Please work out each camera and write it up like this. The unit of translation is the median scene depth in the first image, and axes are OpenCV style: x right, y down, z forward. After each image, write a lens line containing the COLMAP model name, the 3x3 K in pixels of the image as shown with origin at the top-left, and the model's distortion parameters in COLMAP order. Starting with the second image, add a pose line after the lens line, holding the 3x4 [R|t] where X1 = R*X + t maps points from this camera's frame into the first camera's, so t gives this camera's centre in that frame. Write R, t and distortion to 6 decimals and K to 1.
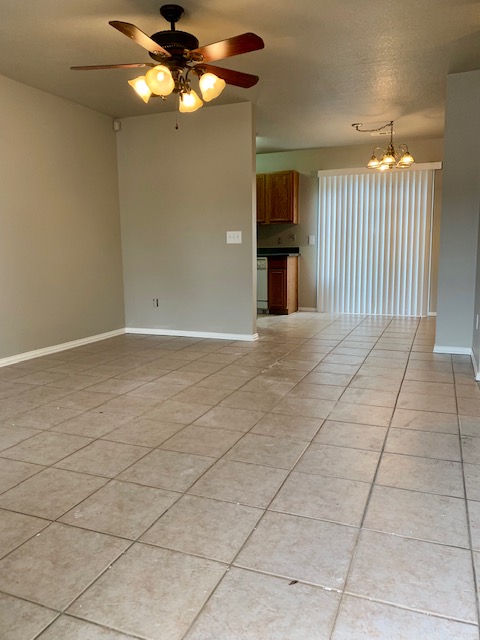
lens RADIAL K [[489.7, 0, 240.5], [0, 489.7, 316.2], [0, 0, 1]] dist [0.081692, -0.118782]
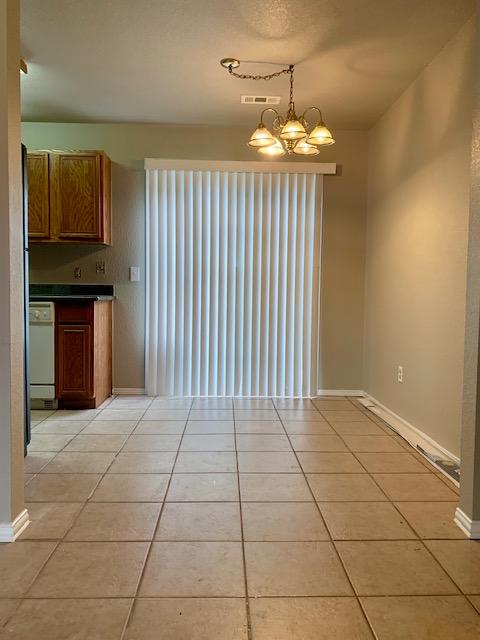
lens RADIAL K [[489.7, 0, 240.5], [0, 489.7, 316.2], [0, 0, 1]] dist [0.081692, -0.118782]
pose [[0.915702, 0.003663, 0.401841, 0.023878], [0.029876, 0.996571, -0.077164, -0.056401], [-0.400746, 0.082664, 0.912452, 0.424896]]
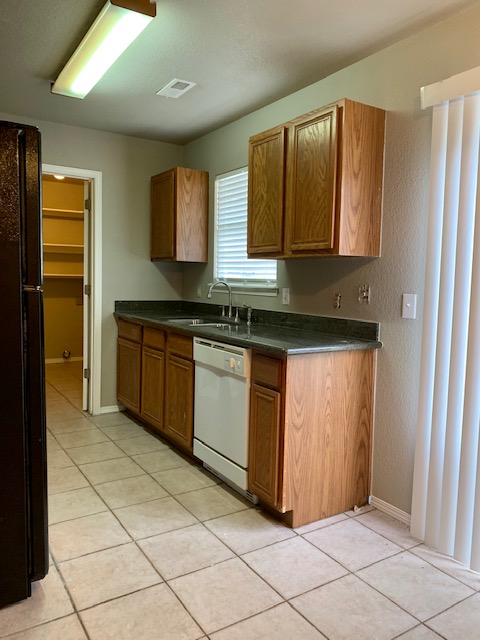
lens RADIAL K [[489.7, 0, 240.5], [0, 489.7, 316.2], [0, 0, 1]] dist [0.081692, -0.118782]
pose [[0.815381, 0.073856, -0.574194, 0.248346], [-0.106964, 0.993972, -0.024043, -0.132152], [0.568957, 0.081022, 0.818366, 0.686880]]
